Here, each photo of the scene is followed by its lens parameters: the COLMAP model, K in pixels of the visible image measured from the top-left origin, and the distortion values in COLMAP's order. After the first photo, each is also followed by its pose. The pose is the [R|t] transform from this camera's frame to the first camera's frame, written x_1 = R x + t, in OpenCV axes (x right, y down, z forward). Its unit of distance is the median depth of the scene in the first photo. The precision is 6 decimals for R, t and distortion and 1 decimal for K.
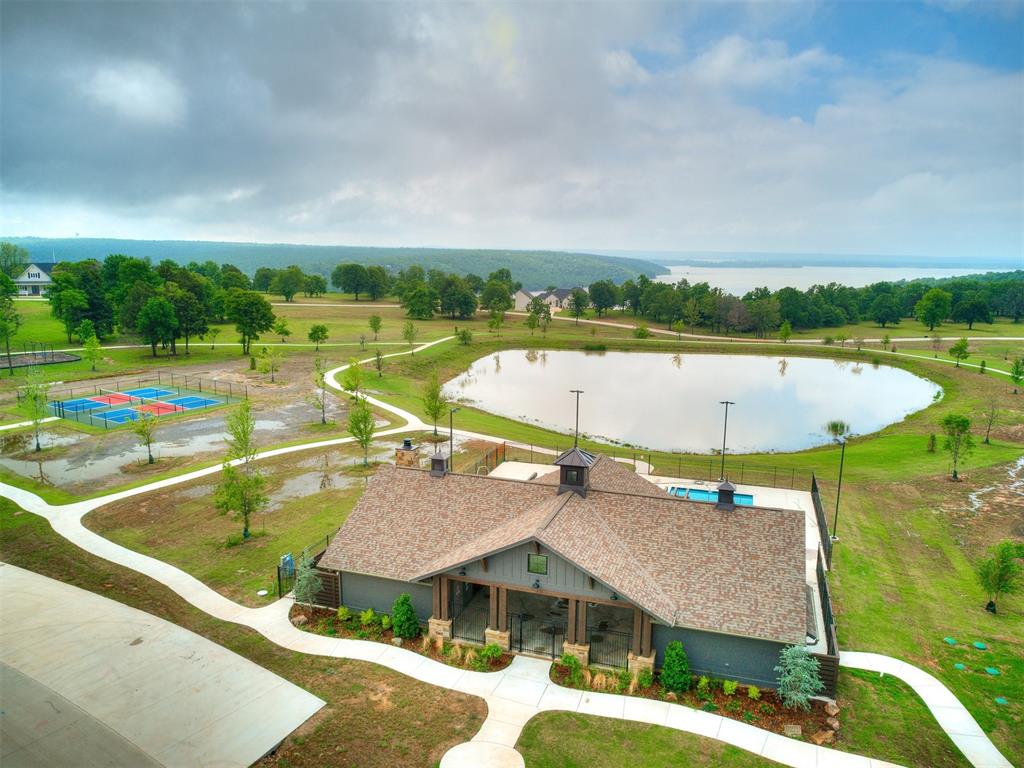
lens RADIAL K [[736.1, 0, 512.0], [0, 736.1, 384.0], [0, 0, 1]] dist [-0.061643, 0.042909]
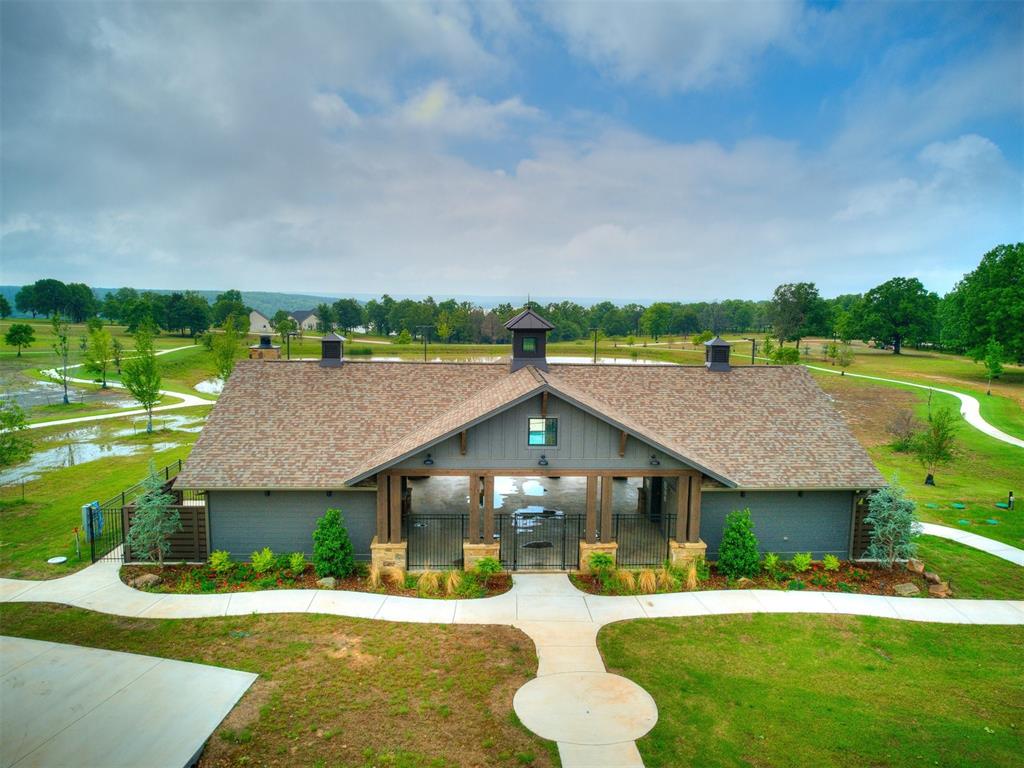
lens RADIAL K [[736.1, 0, 512.0], [0, 736.1, 384.0], [0, 0, 1]] dist [-0.061643, 0.042909]
pose [[0.929628, -0.039465, 0.366380, -0.231266], [0.061136, 0.996988, -0.047731, 0.217049], [-0.363393, 0.066771, 0.929240, 0.333944]]
